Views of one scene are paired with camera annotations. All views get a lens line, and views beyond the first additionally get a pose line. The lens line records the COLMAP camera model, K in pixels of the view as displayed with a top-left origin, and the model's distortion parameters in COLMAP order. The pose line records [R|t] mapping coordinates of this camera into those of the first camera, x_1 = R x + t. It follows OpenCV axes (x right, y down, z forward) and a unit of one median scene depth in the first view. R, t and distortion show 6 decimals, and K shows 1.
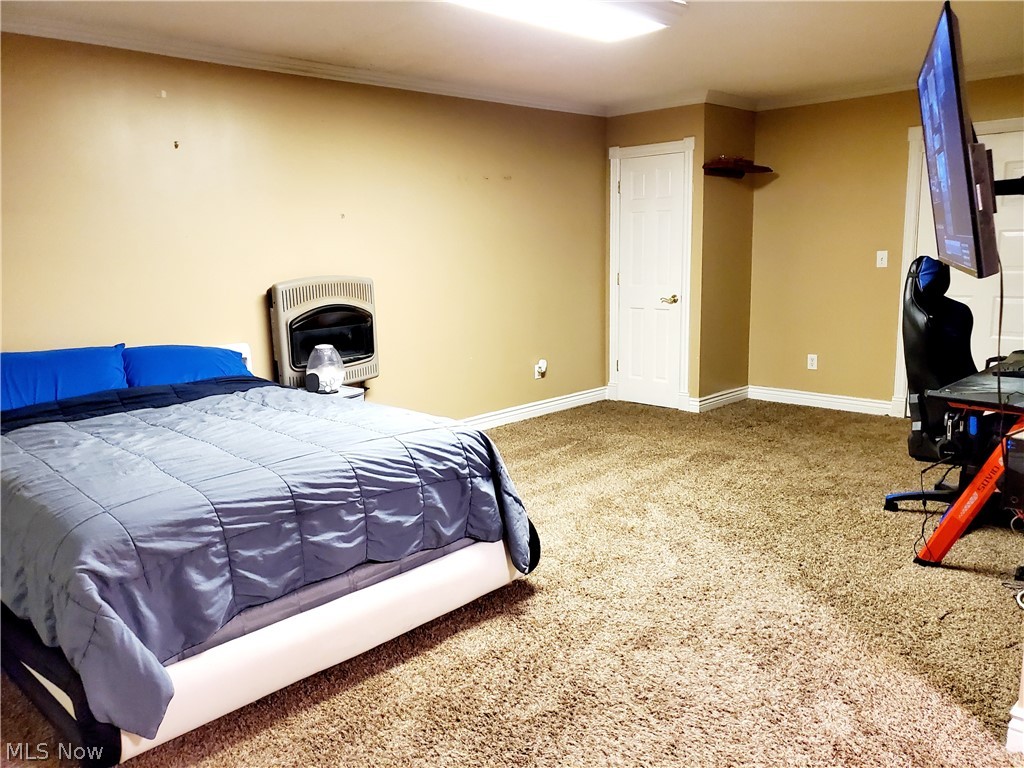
lens RADIAL K [[798.1, 0, 512.0], [0, 798.1, 384.0], [0, 0, 1]] dist [0.040783, -0.002966]
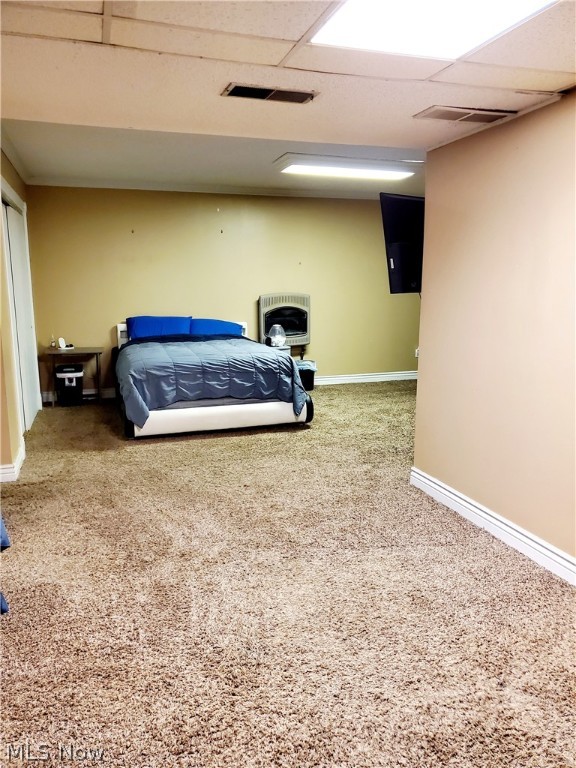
lens RADIAL K [[589.0, 0, 288.0], [0, 589.0, 384.0], [0, 0, 1]] dist [0.351502, -0.000051]
pose [[0.894830, 0.108341, -0.433061, 0.806349], [-0.106322, 0.993910, 0.028961, 0.097510], [0.433561, 0.020129, 0.900899, -0.667314]]
